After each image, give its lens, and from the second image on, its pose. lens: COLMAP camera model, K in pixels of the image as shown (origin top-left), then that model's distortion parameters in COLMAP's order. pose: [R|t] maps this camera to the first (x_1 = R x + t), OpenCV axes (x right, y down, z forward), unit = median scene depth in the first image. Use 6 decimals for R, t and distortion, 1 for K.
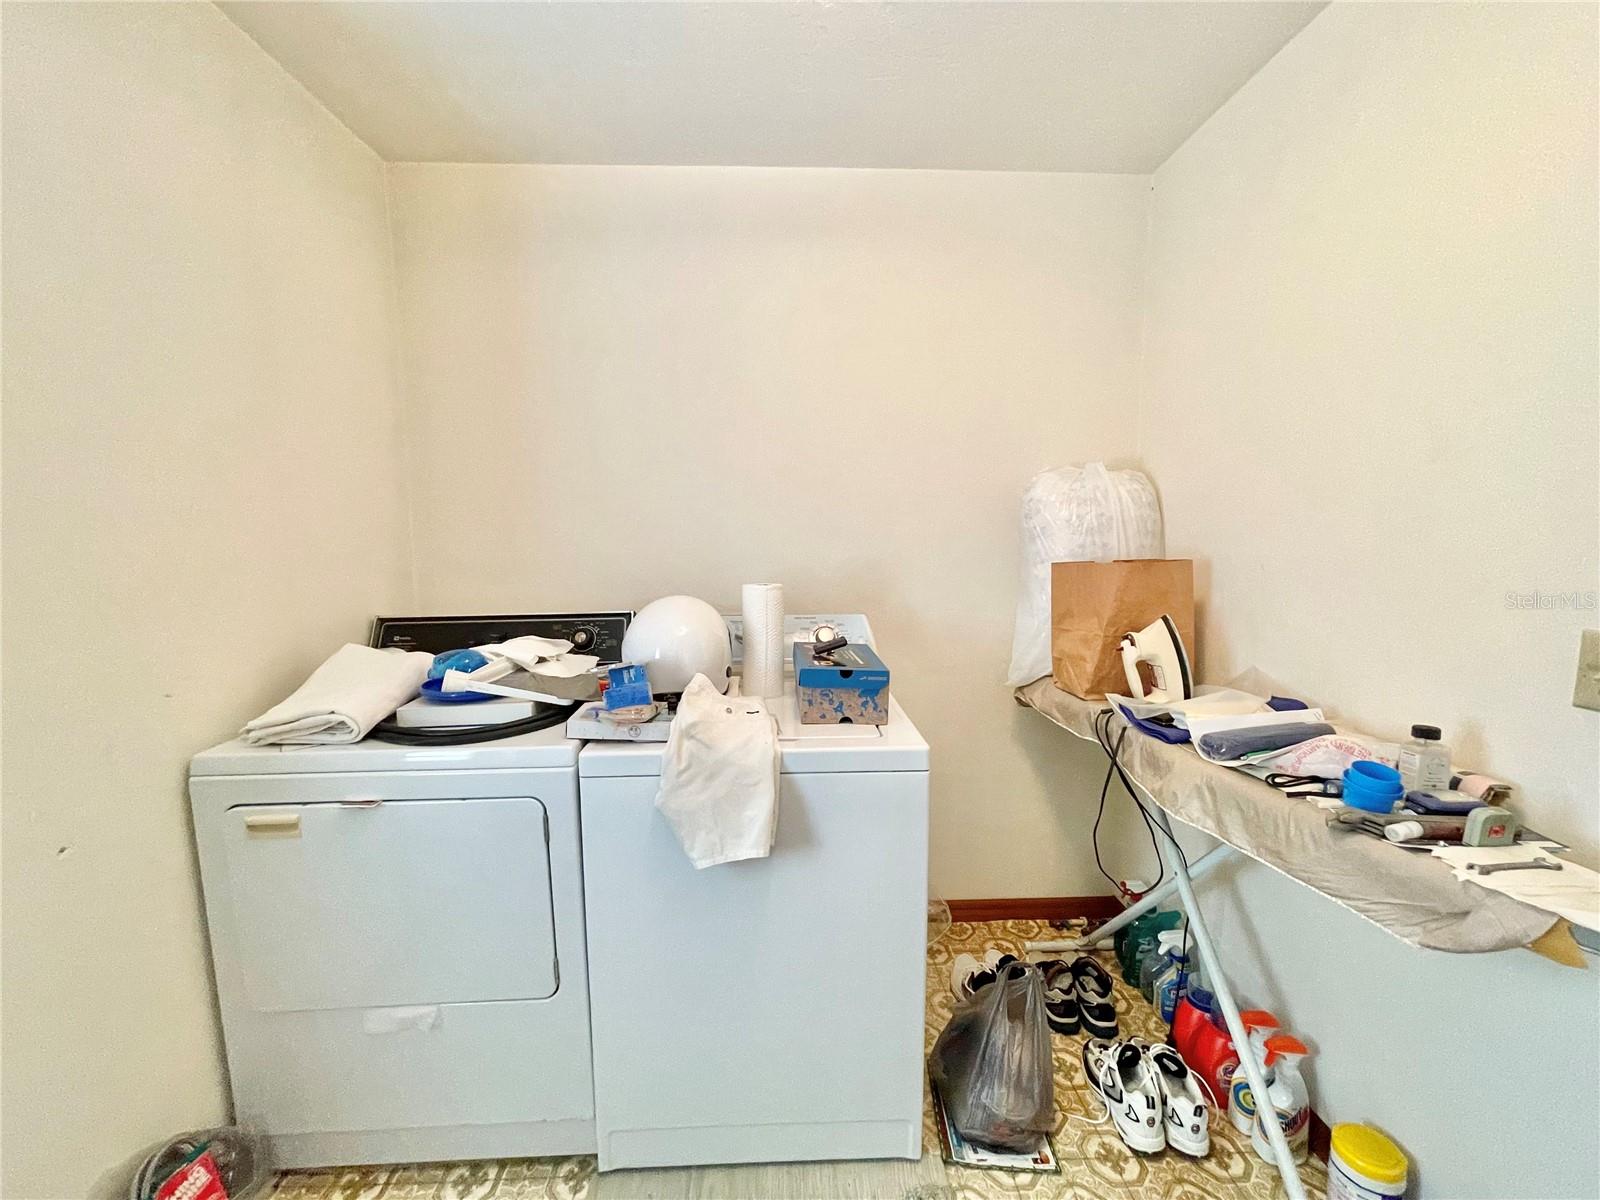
lens RADIAL K [[647.4, 0, 795.7], [0, 647.4, 605.1], [0, 0, 1]] dist [-0.003638, 0.002025]
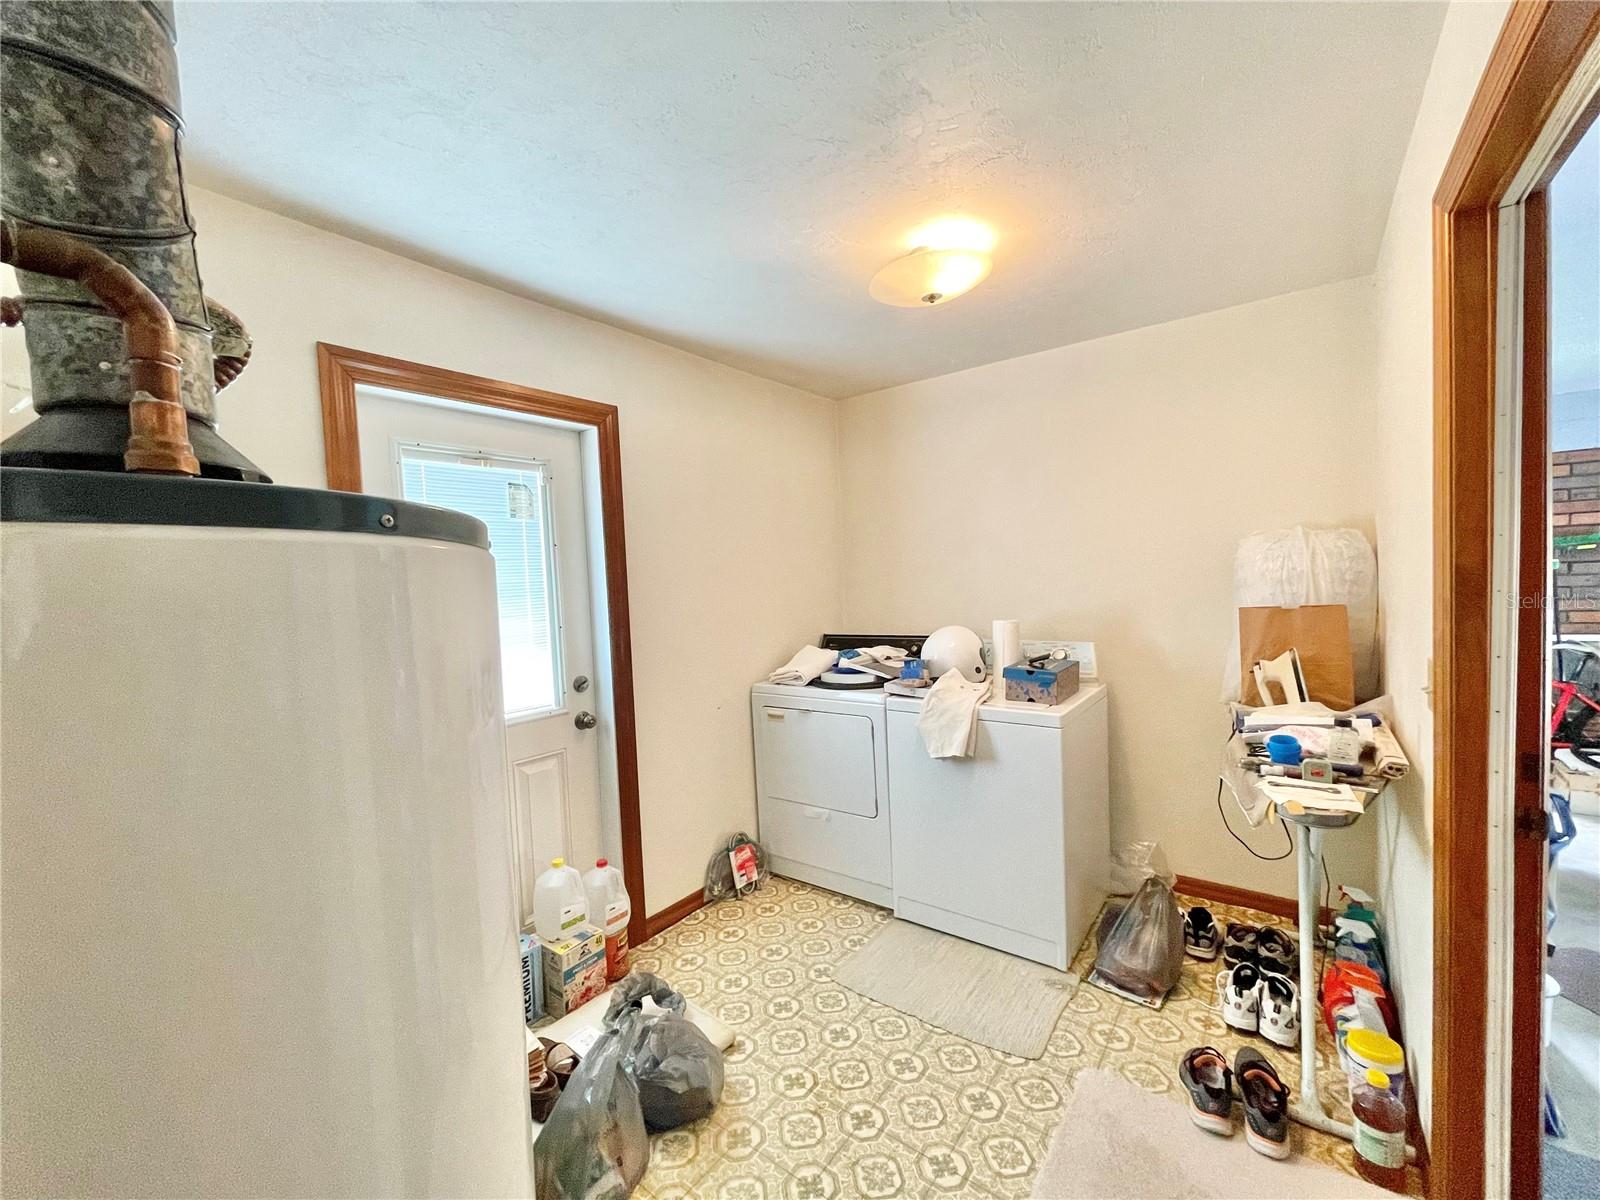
lens RADIAL K [[647.4, 0, 800.0], [0, 647.4, 603.6], [0, 0, 1]] dist [-0.003638, 0.002025]
pose [[0.773886, 0.000412, -0.633325, 0.694721], [-0.035695, 0.998439, -0.042968, 0.018120], [0.632318, 0.055859, 0.772693, -0.733490]]
